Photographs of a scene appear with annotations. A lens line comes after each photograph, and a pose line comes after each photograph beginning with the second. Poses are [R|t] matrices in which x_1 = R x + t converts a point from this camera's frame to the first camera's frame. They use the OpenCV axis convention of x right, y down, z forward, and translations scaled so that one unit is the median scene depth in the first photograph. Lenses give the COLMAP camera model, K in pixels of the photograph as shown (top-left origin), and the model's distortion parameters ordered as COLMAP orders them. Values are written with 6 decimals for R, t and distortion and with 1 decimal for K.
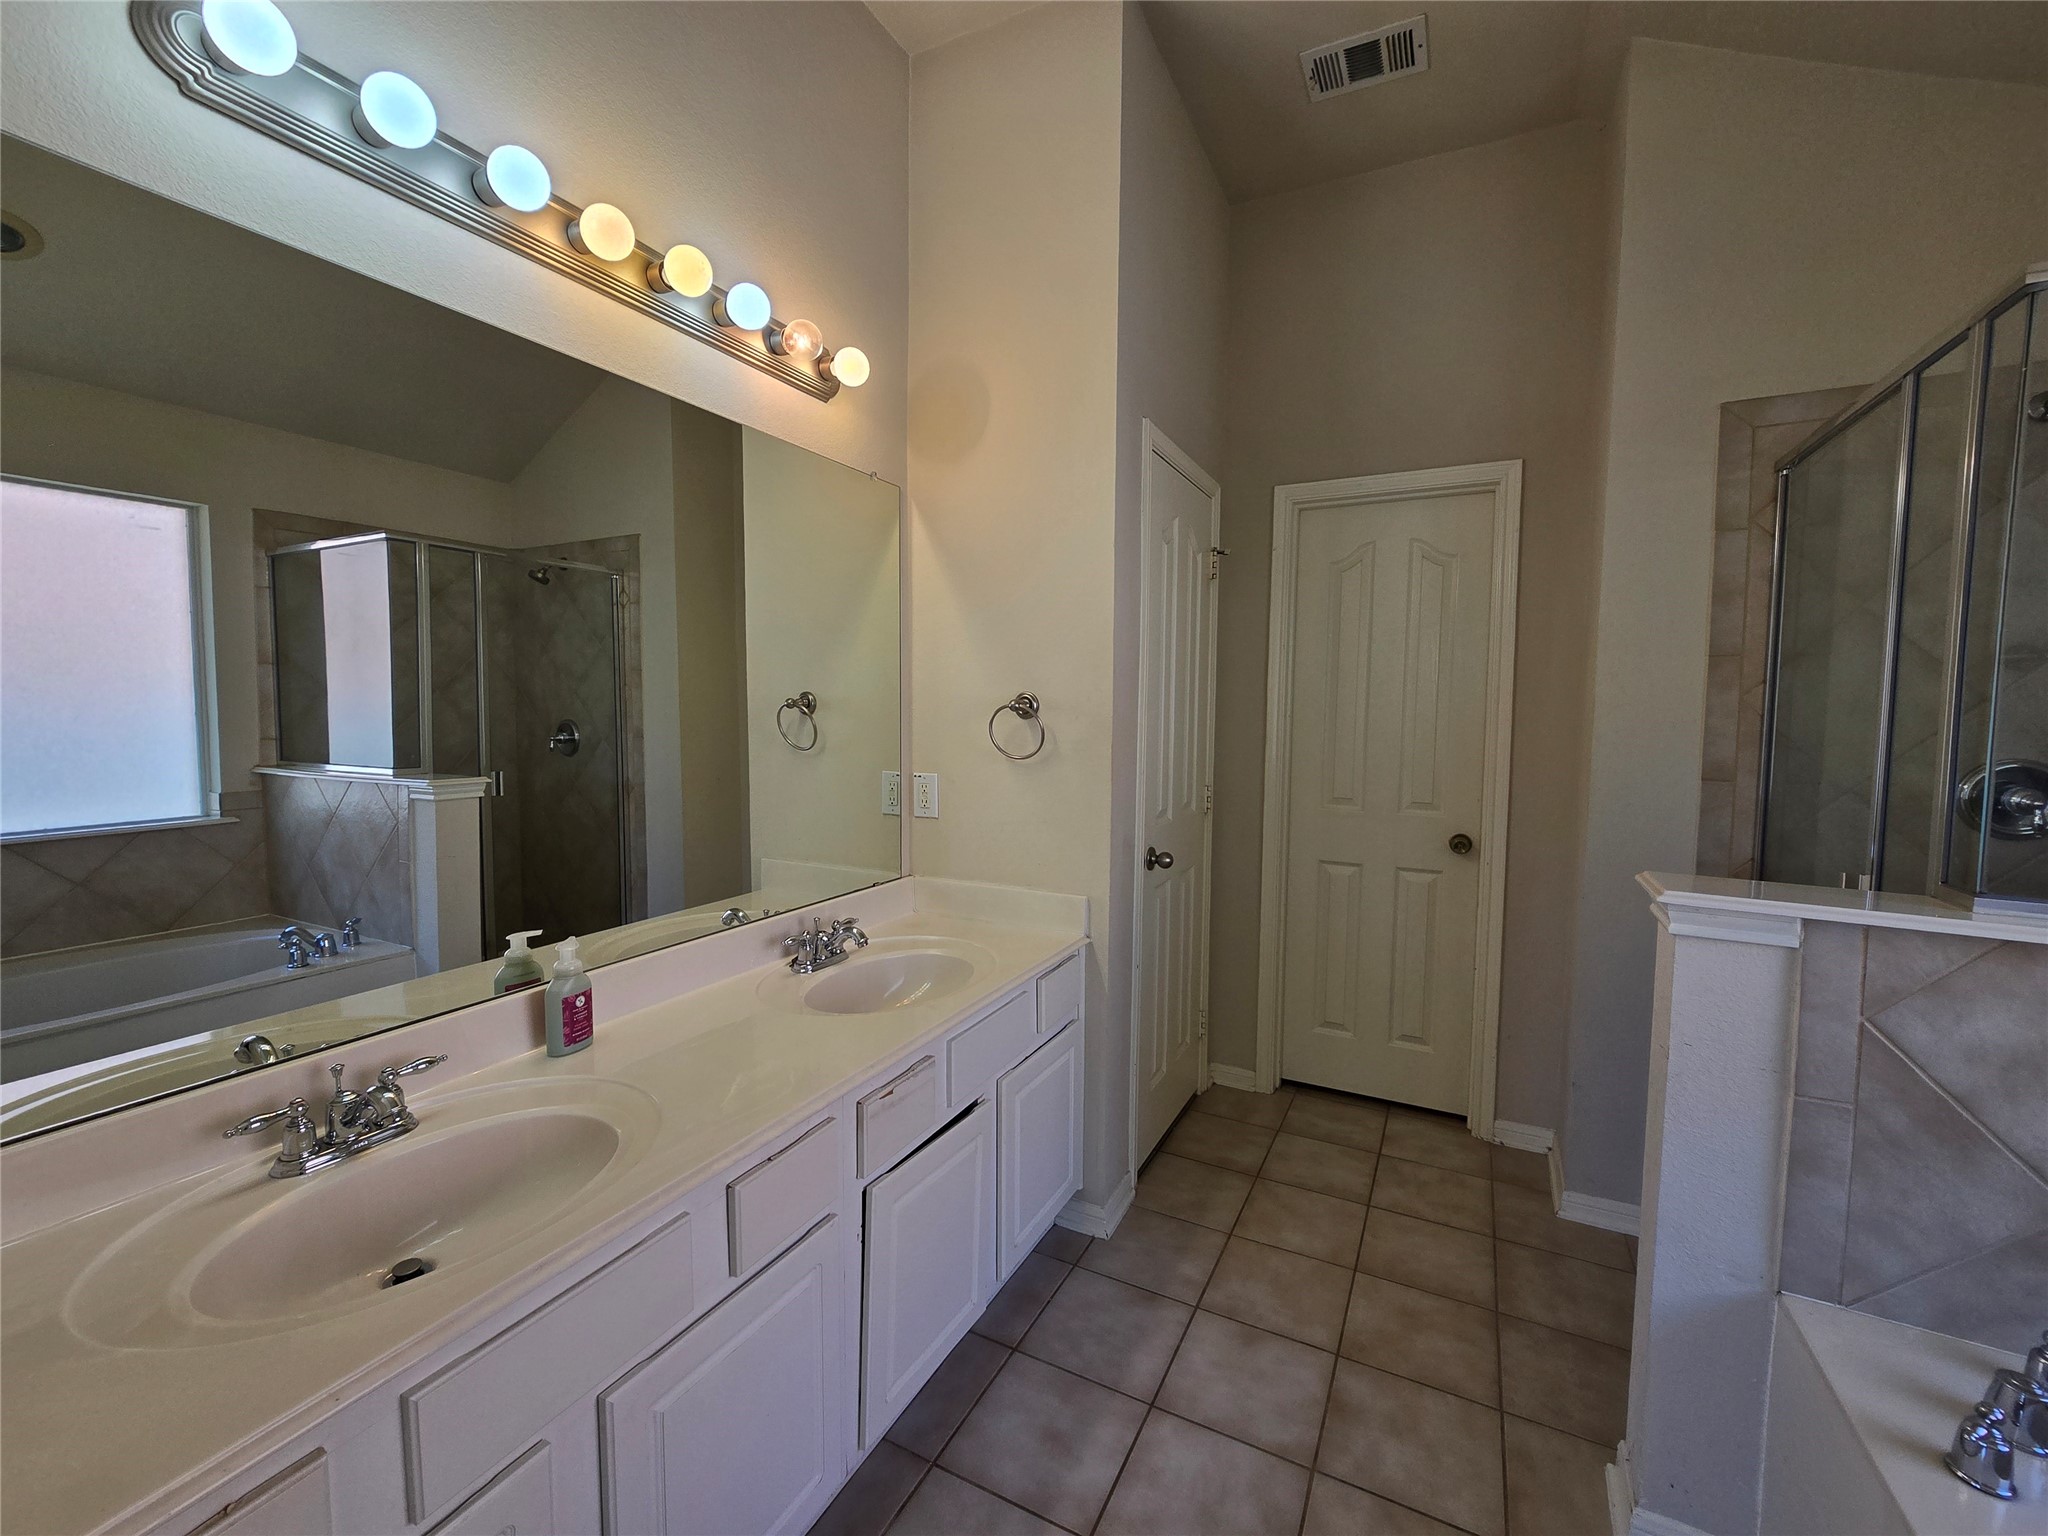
lens RADIAL K [[839.8, 0, 1034.3], [0, 839.8, 768.7], [0, 0, 1]] dist [-0.001749, -0.001028]
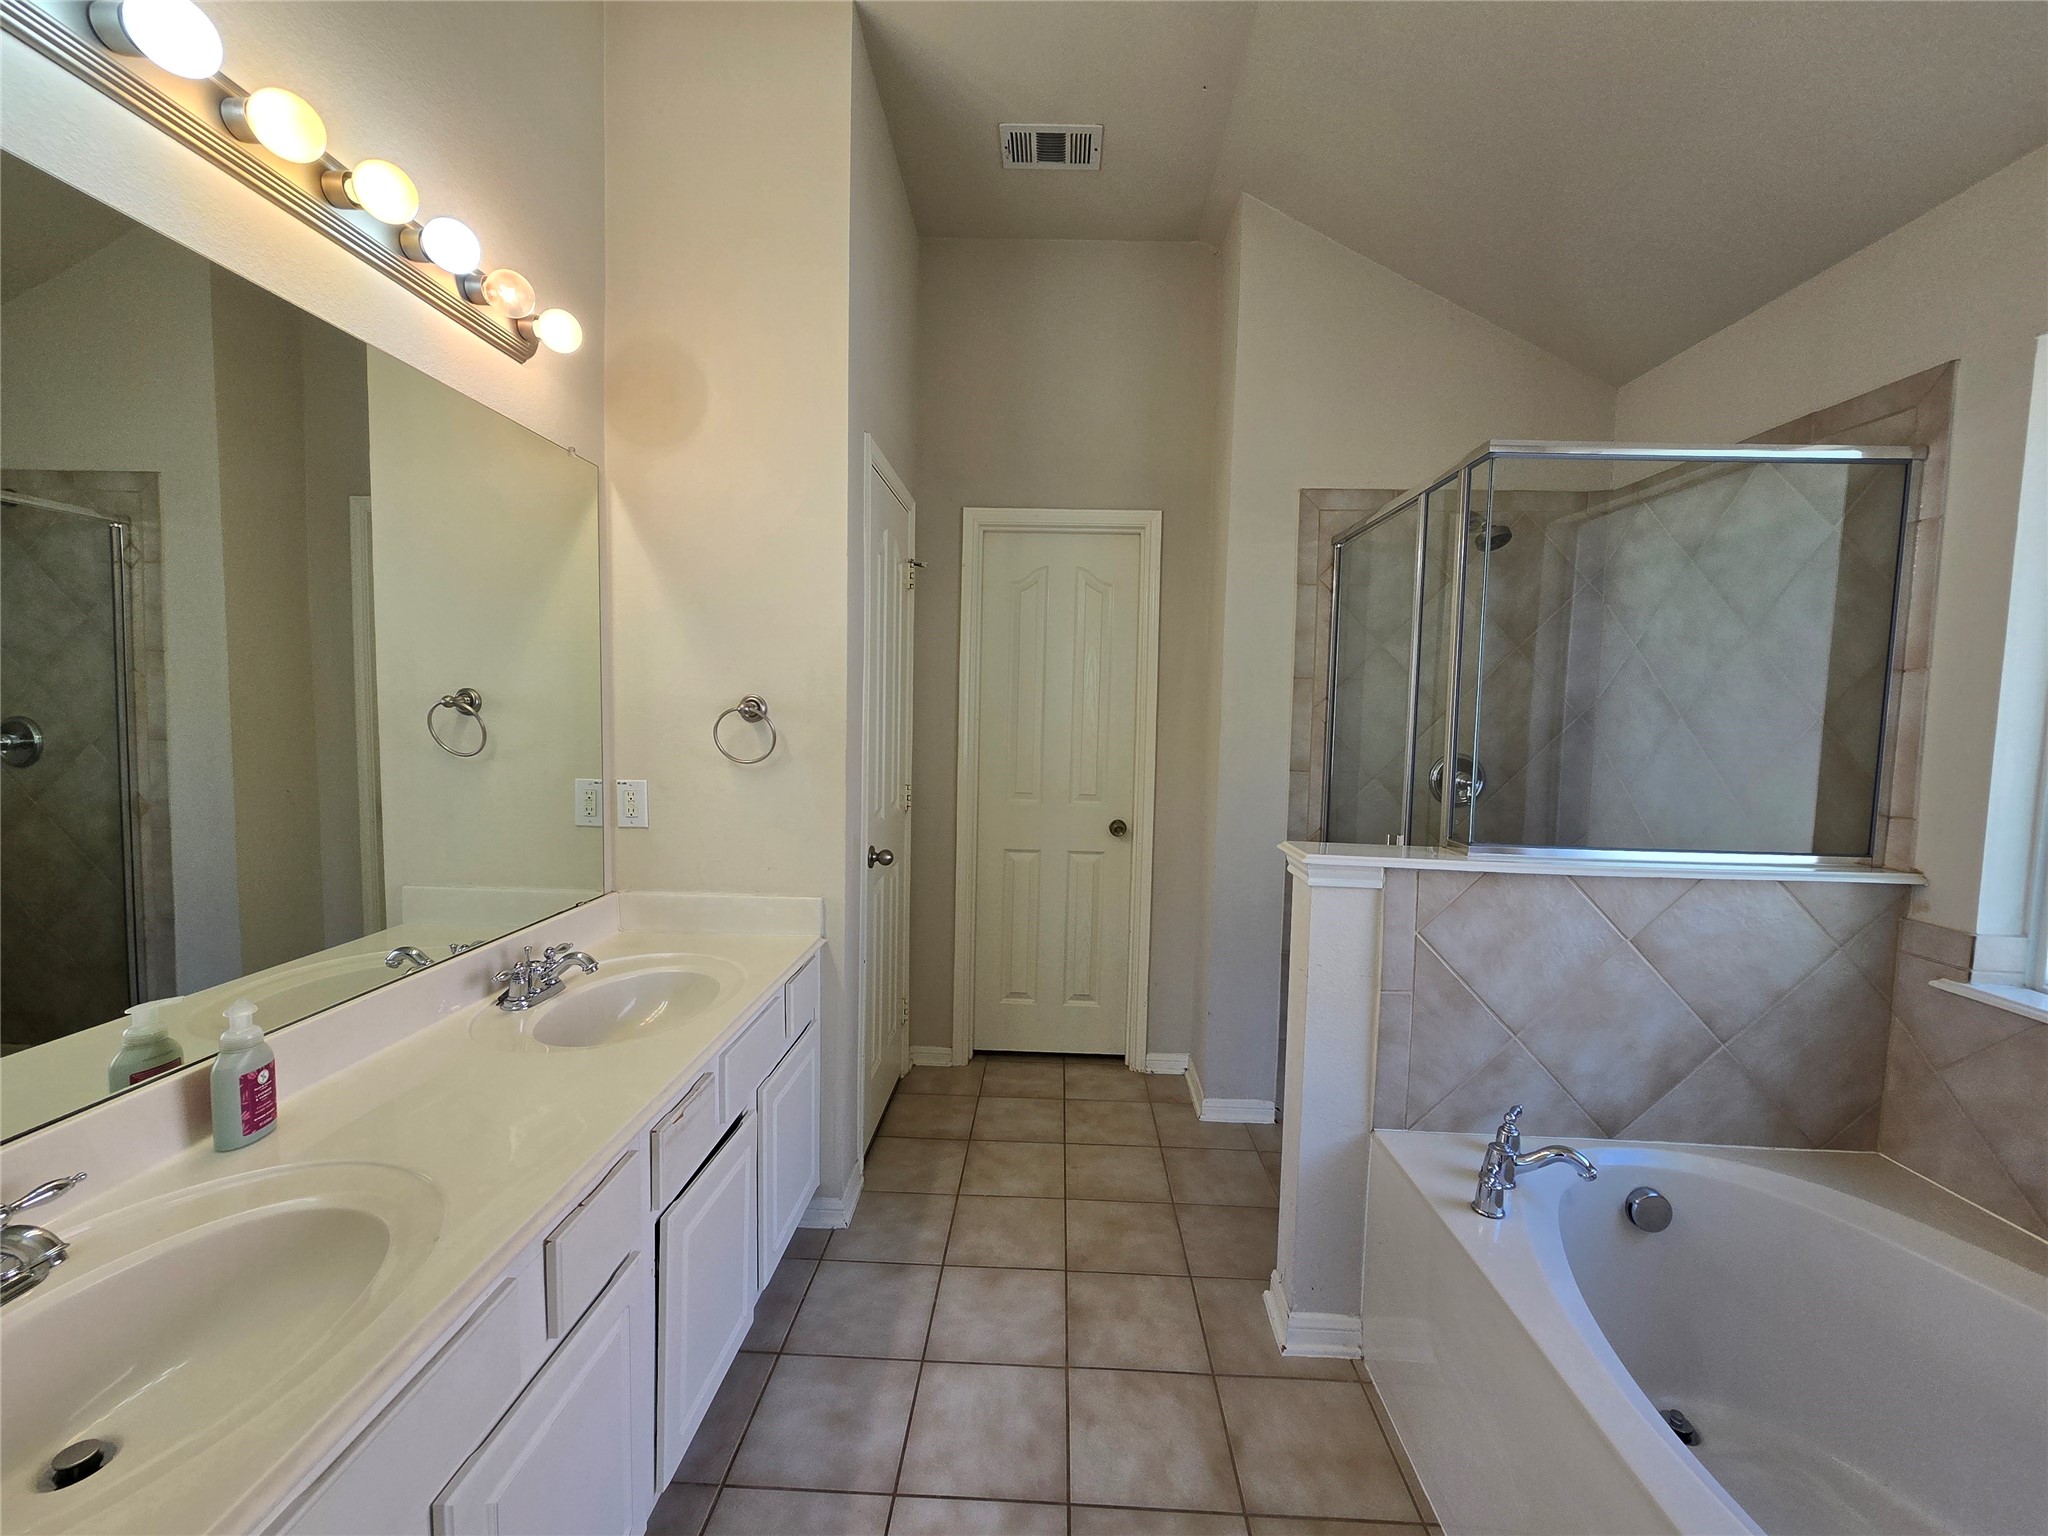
lens RADIAL K [[835.0, 0, 1032.5], [0, 835.0, 772.8], [0, 0, 1]] dist [0.001459, -0.003854]
pose [[0.904058, -0.021113, 0.426888, -0.145046], [0.017154, 0.999767, 0.013118, -0.008270], [-0.427066, -0.004536, 0.904209, -0.024290]]
